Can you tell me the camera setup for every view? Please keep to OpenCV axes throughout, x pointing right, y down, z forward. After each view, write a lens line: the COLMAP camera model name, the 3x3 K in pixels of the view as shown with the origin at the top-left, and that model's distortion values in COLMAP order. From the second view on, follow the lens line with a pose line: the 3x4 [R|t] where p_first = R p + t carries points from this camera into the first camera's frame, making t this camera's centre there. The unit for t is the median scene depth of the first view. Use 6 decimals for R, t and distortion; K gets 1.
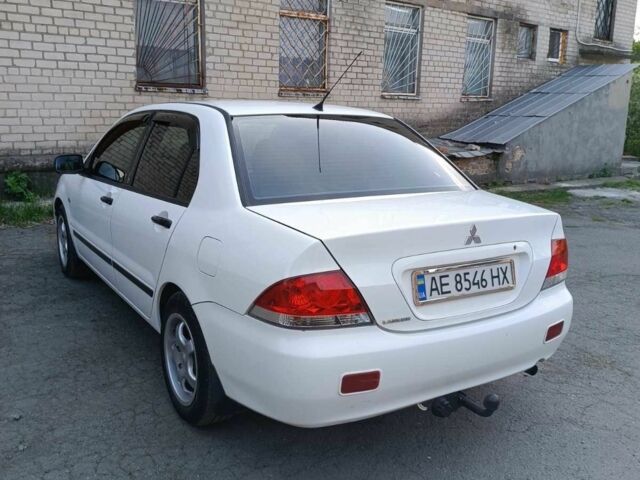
lens RADIAL K [[604.9, 0, 320.0], [0, 604.9, 240.0], [0, 0, 1]] dist [0.077942, -0.129963]
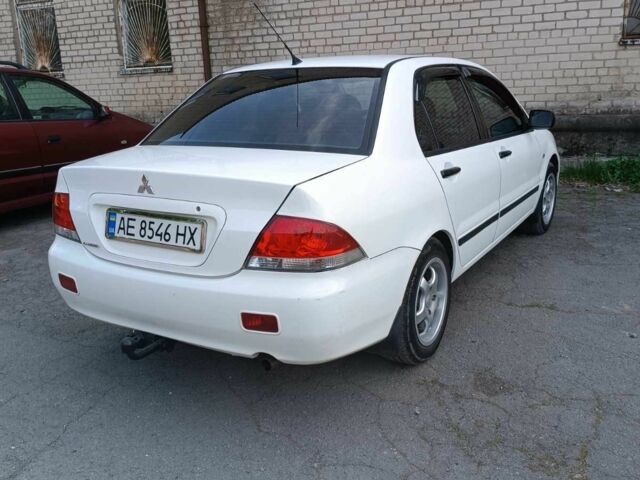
lens RADIAL K [[604.9, 0, 320.0], [0, 604.9, 240.0], [0, 0, 1]] dist [0.077942, -0.129963]
pose [[0.472292, 0.192120, -0.860250, 1.244966], [-0.143810, 0.979676, 0.139837, -0.099176], [0.869632, 0.057668, 0.490321, 0.729695]]
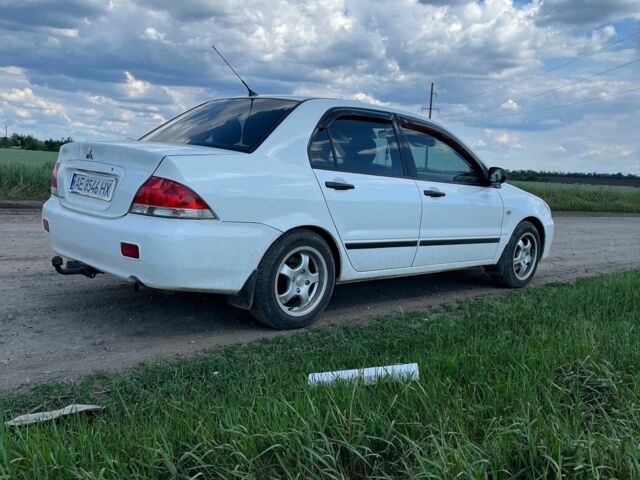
lens RADIAL K [[637.9, 0, 320.0], [0, 637.9, 240.0], [0, 0, 1]] dist [0.033564, -0.000005]
pose [[0.237546, 0.120823, -0.963833, 1.852969], [-0.272470, 0.960688, 0.053276, -0.039559], [0.932380, 0.249960, 0.261128, 1.125774]]
